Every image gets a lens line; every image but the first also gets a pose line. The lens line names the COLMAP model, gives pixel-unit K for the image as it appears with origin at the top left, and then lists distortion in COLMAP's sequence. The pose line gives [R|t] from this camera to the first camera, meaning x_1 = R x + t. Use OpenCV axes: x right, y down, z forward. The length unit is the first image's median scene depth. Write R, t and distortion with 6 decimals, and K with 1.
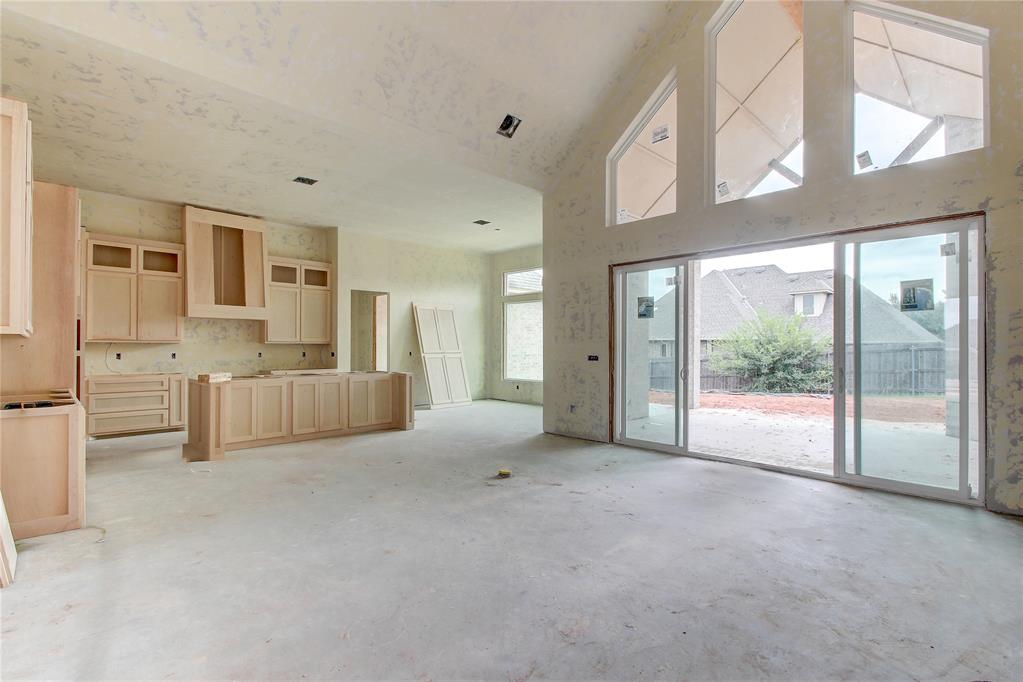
lens RADIAL K [[479.4, 0, 493.4], [0, 479.4, 343.9], [0, 0, 1]] dist [0.017173, -0.000199]
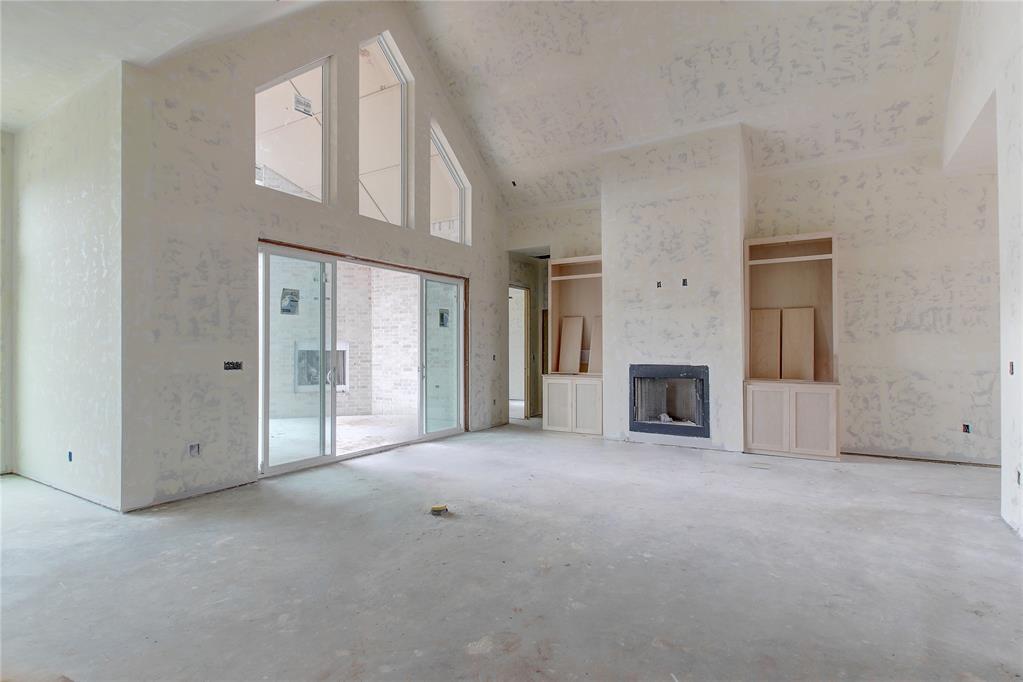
lens RADIAL K [[525.7, 0, 511.5], [0, 525.7, 341.0], [0, 0, 1]] dist [0.017108, -0.000221]
pose [[-0.271907, 0.012247, 0.962246, -0.551273], [-0.003697, 0.999898, -0.013771, 0.002827], [-0.962316, -0.007302, -0.271834, 0.731632]]
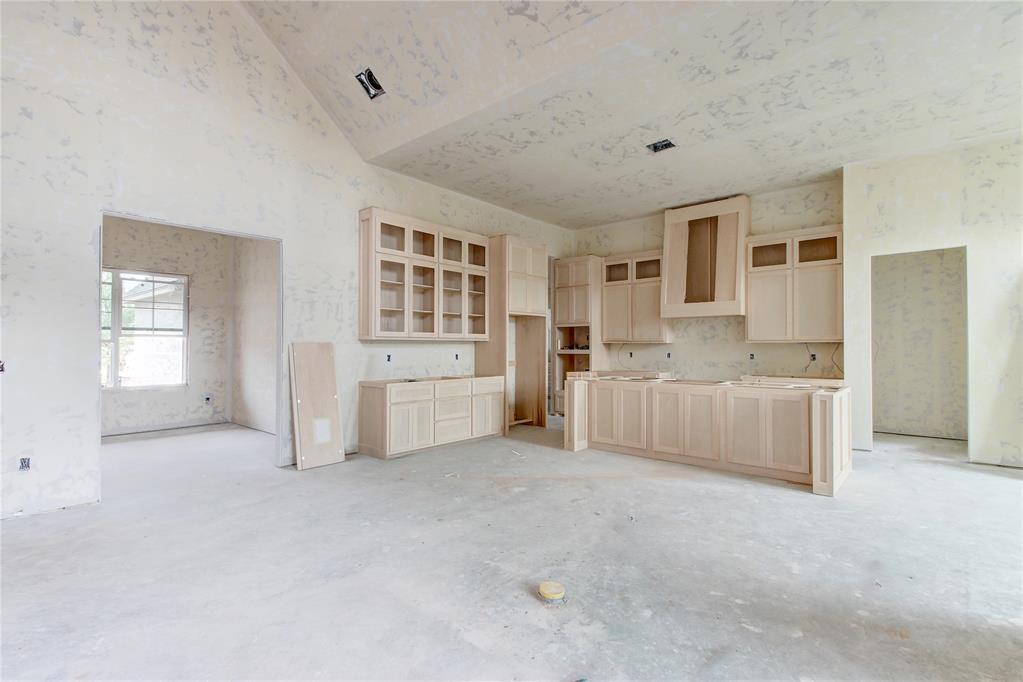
lens RADIAL K [[464.9, 0, 505.3], [0, 464.9, 340.3], [0, 0, 1]] dist [0.021943, -0.015206]
pose [[0.099699, -0.014382, -0.994914, 0.339058], [0.005958, 0.999886, -0.013857, 0.003983], [0.995000, -0.004547, 0.099773, 0.587849]]
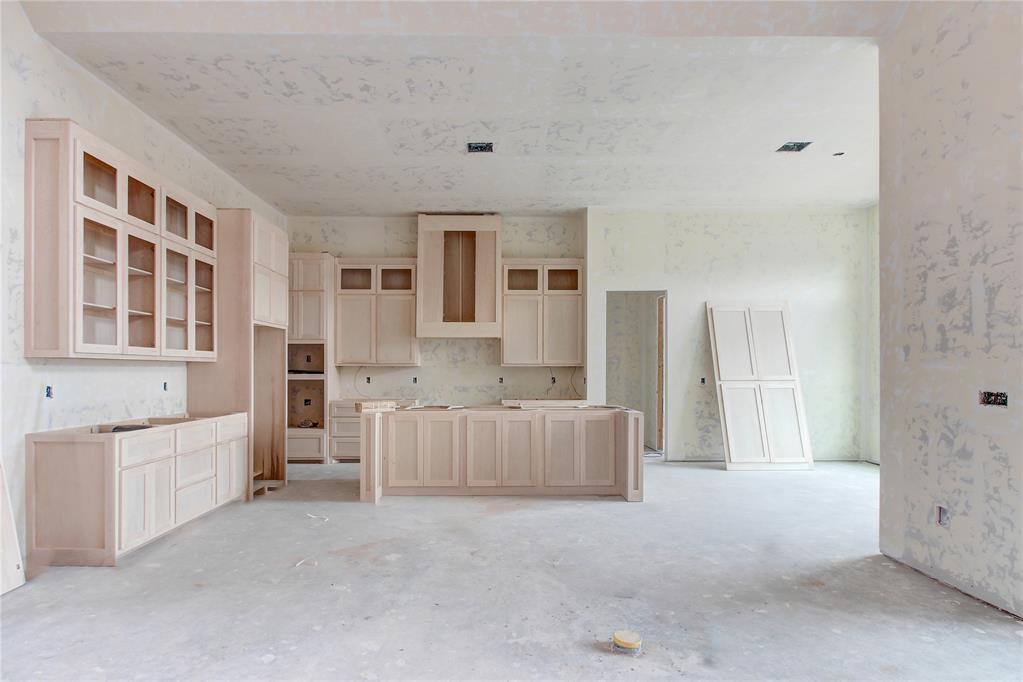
lens RADIAL K [[564.6, 0, 492.9], [0, 564.6, 370.8], [0, 0, 1]] dist [-0.000696, -0.001786]
pose [[0.733712, 0.000309, -0.679460, 0.195849], [0.004355, 0.999977, 0.005158, 0.001874], [0.679447, -0.006743, 0.733694, 0.333795]]
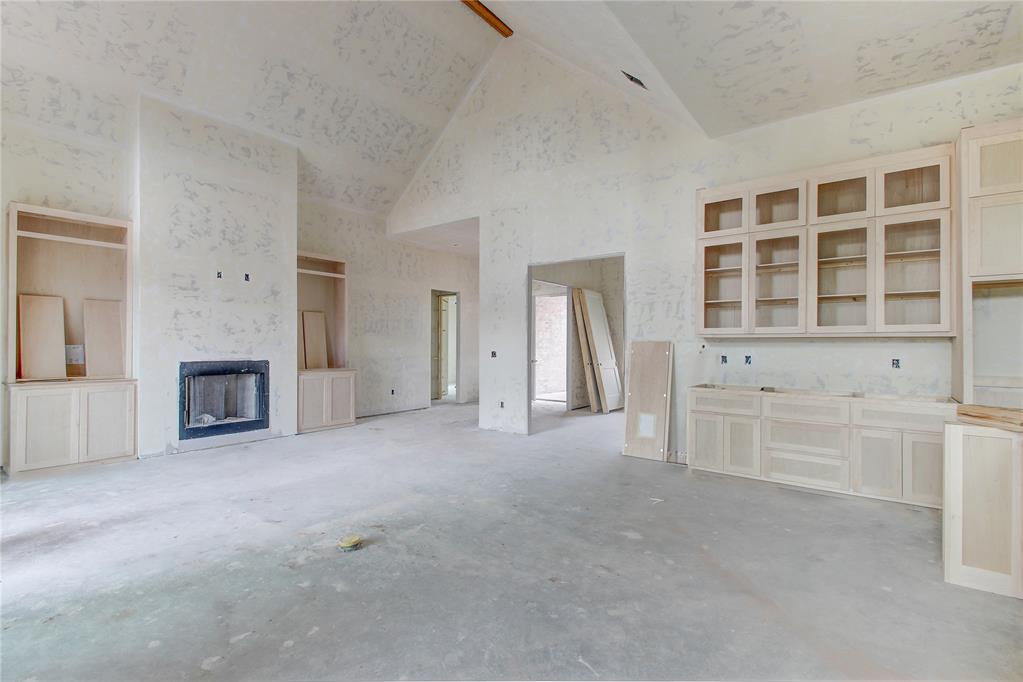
lens RADIAL K [[464.9, 0, 505.3], [0, 464.9, 340.3], [0, 0, 1]] dist [0.021943, -0.015206]
pose [[-0.985781, -0.006948, -0.167891, -0.047230], [-0.004525, 0.999880, -0.014810, 0.006060], [0.167974, -0.013840, -0.985694, 1.075309]]
